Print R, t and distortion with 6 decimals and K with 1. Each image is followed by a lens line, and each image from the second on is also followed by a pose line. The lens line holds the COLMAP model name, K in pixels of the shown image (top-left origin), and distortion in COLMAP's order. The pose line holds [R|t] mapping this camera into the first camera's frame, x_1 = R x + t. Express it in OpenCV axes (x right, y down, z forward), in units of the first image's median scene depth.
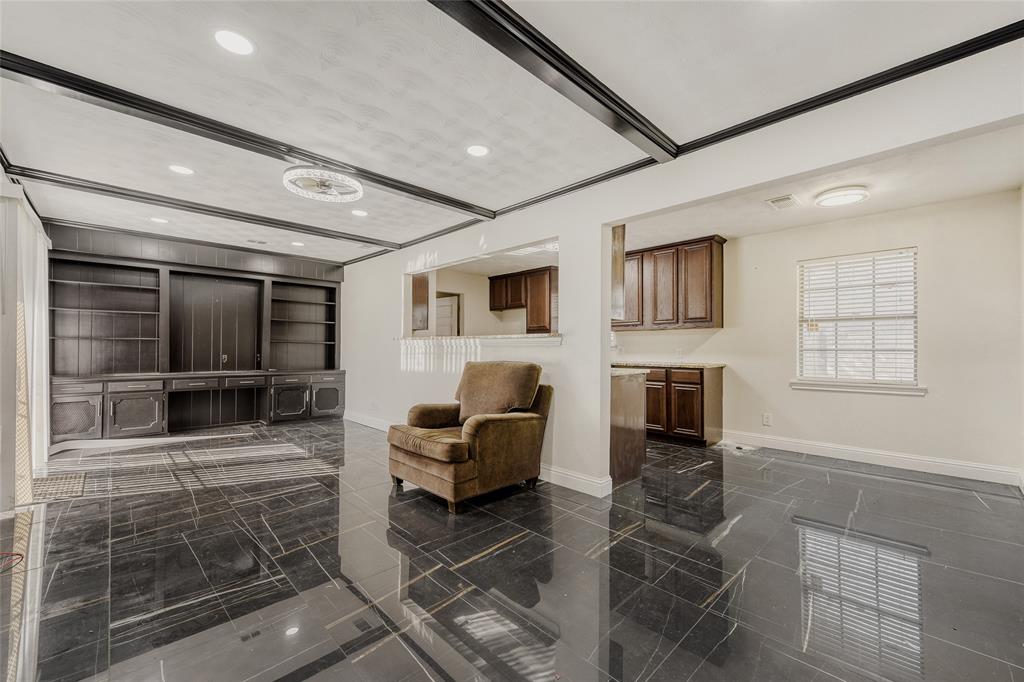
lens RADIAL K [[412.3, 0, 514.0], [0, 412.3, 344.3], [0, 0, 1]] dist [0.002166, 0.000313]
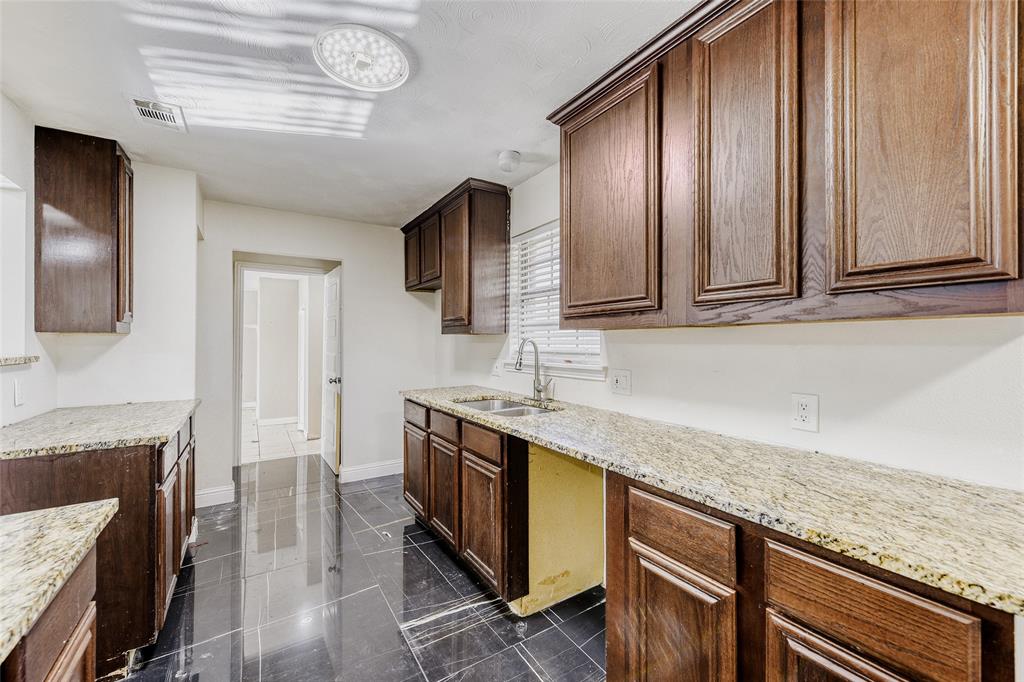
lens RADIAL K [[412.3, 0, 514.2], [0, 412.3, 341.4], [0, 0, 1]] dist [0.002166, 0.000313]
pose [[0.980489, 0.003129, -0.196548, 0.239845], [-0.001303, 0.999955, 0.009421, -0.023793], [0.196569, -0.008981, 0.980449, 0.622656]]
